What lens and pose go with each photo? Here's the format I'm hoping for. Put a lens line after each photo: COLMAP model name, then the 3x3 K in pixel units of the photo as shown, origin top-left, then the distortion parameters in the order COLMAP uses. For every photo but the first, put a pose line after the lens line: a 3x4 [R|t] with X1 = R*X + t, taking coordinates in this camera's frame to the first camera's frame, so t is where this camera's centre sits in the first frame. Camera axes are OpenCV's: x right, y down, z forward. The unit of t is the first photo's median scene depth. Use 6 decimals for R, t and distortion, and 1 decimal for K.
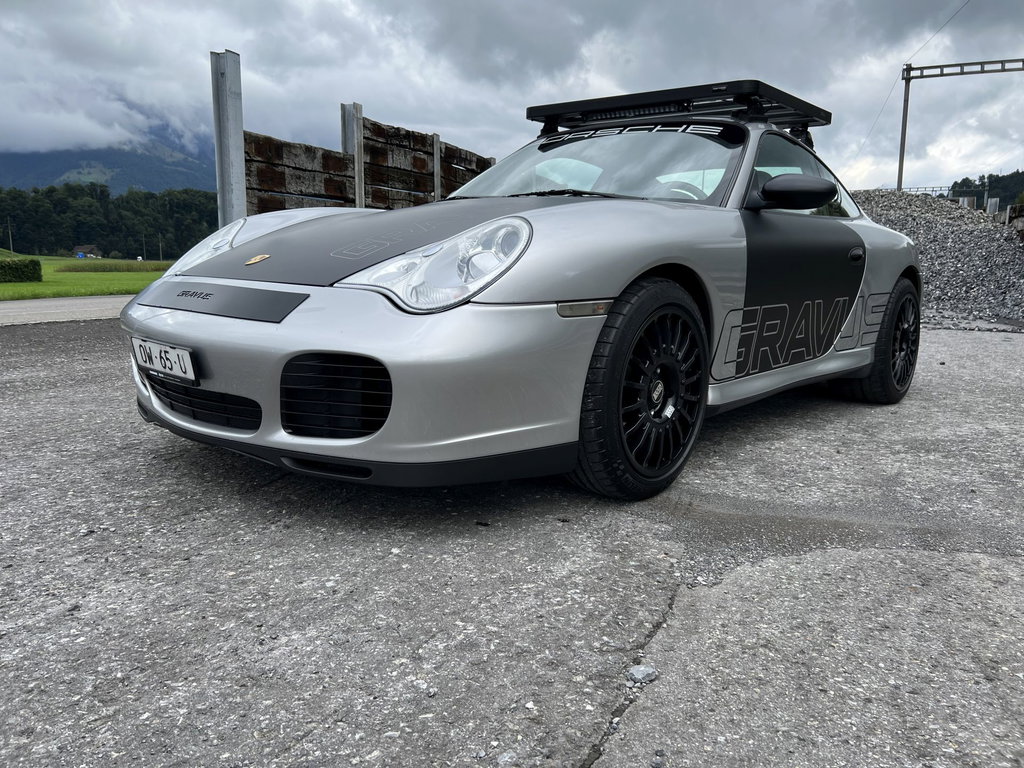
lens RADIAL K [[773.8, 0, 511.5], [0, 773.8, 387.1], [0, 0, 1]] dist [0.040392, -0.046285]
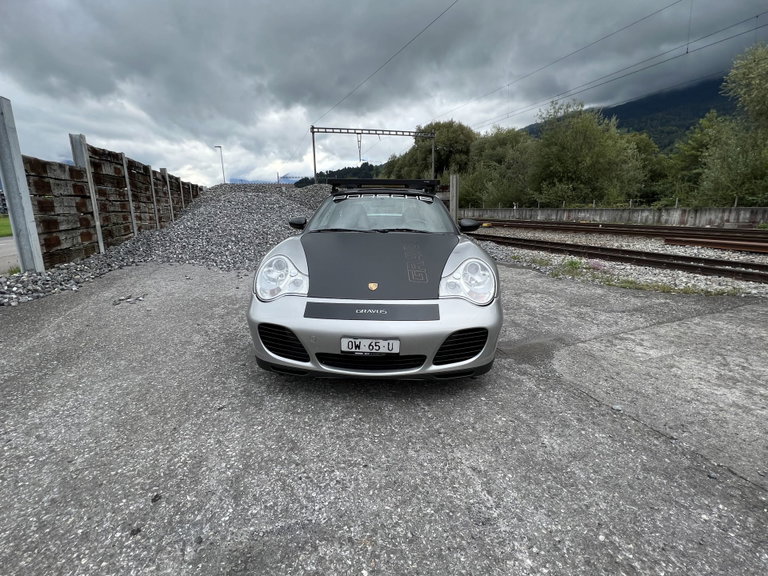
lens RADIAL K [[366.6, 0, 382.9], [0, 366.6, 286.0], [0, 0, 1]] dist [-0.005323, 0.002400]
pose [[0.780486, -0.147161, 0.607606, -0.711598], [0.116073, 0.989113, 0.090461, -0.198105], [-0.614303, -0.000077, 0.789070, 0.168063]]
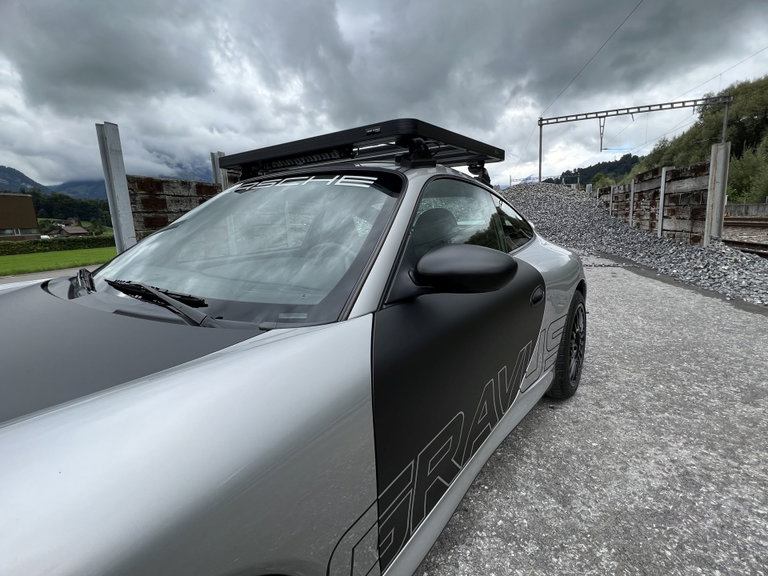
lens RADIAL K [[366.6, 0, 381.7], [0, 366.6, 286.3], [0, 0, 1]] dist [-0.005323, 0.002400]
pose [[0.996980, -0.063585, 0.044577, 0.284746], [0.062660, 0.997796, 0.021833, -0.255523], [-0.045867, -0.018974, 0.998767, 0.685750]]
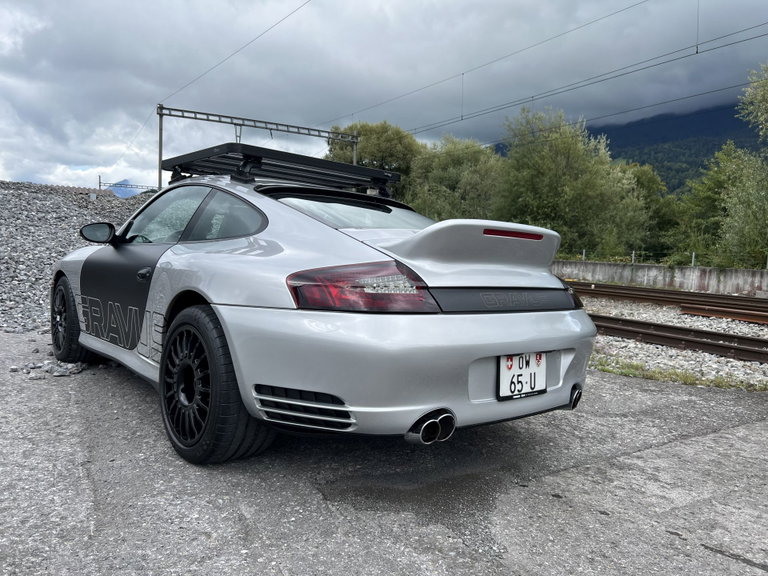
lens RADIAL K [[580.3, 0, 383.5], [0, 580.3, 288.7], [0, 0, 1]] dist [0.040392, -0.046285]
pose [[0.656710, -0.022365, 0.753811, -0.441007], [0.073732, 0.996675, -0.034664, -0.134290], [-0.750530, 0.078344, 0.656176, 0.250048]]
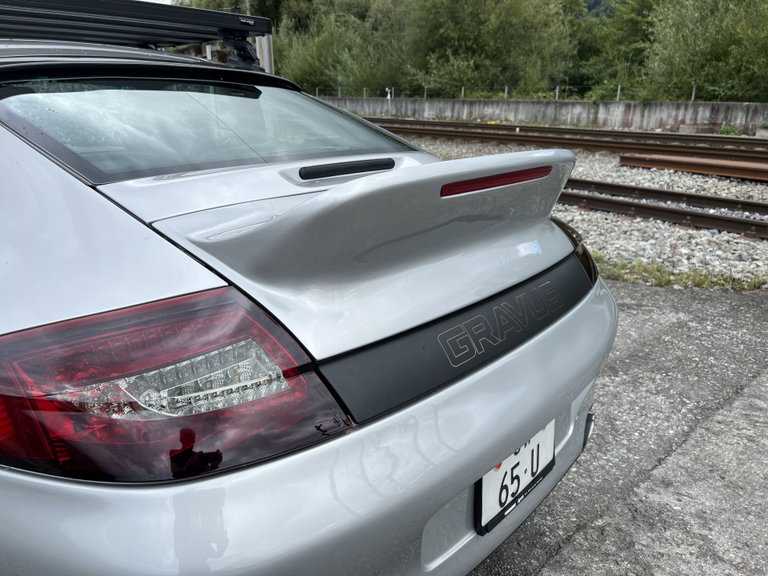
lens RADIAL K [[580.3, 0, 380.0], [0, 580.3, 293.6], [0, 0, 1]] dist [0.040392, -0.046285]
pose [[0.545619, -0.276297, 0.791177, -0.042182], [0.130055, 0.960566, 0.245761, -0.261494], [-0.827880, -0.031196, 0.560037, 0.507468]]
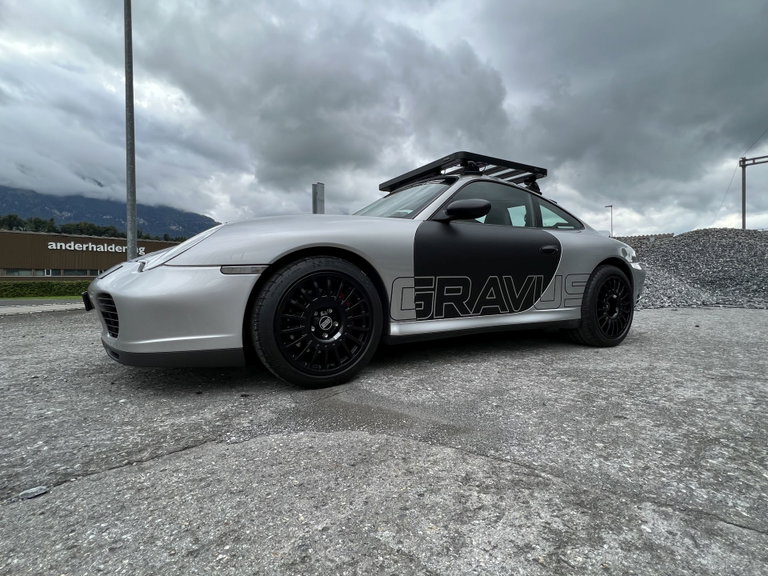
lens RADIAL K [[366.6, 0, 381.1], [0, 366.6, 283.4], [0, 0, 1]] dist [-0.005323, 0.002400]
pose [[0.937391, -0.011294, -0.348095, 0.477600], [-0.039552, 0.989556, -0.138616, 0.021350], [0.346025, 0.143706, 0.927155, 0.244799]]
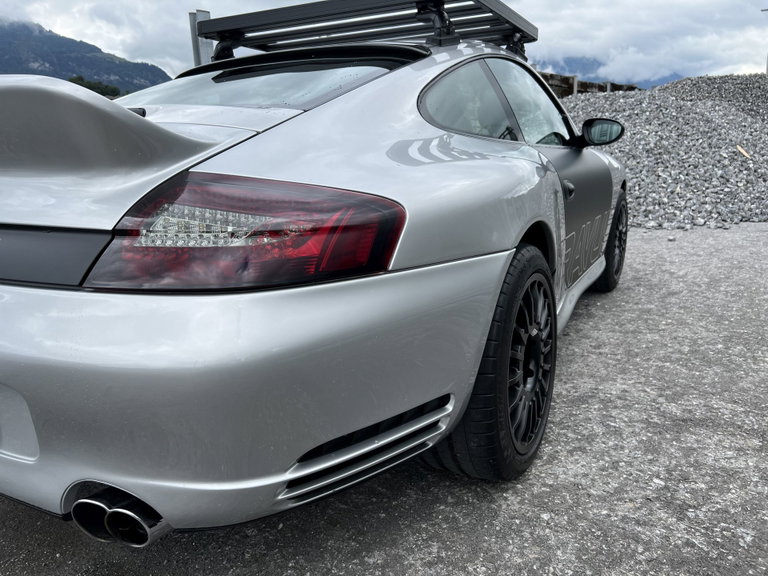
lens RADIAL K [[580.3, 0, 383.0], [0, 580.3, 292.8], [0, 0, 1]] dist [0.040392, -0.046285]
pose [[0.933257, 0.046057, -0.356244, 0.768279], [-0.011935, 0.995174, 0.097395, -0.144291], [0.359011, -0.086643, 0.929303, 0.388643]]
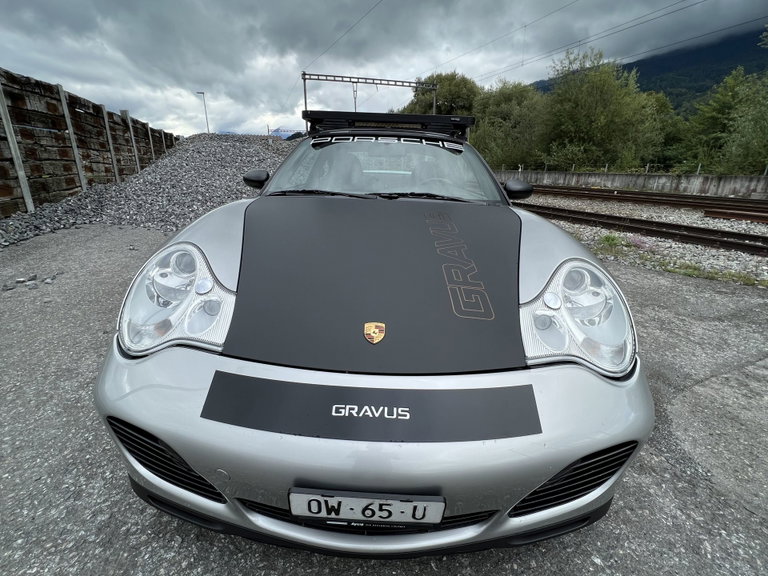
lens RADIAL K [[366.6, 0, 381.8], [0, 366.6, 287.1], [0, 0, 1]] dist [-0.005323, 0.002400]
pose [[0.775087, -0.193583, 0.601470, -0.446447], [0.091121, 0.976207, 0.196768, -0.234610], [-0.625250, -0.097706, 0.774284, 0.532088]]
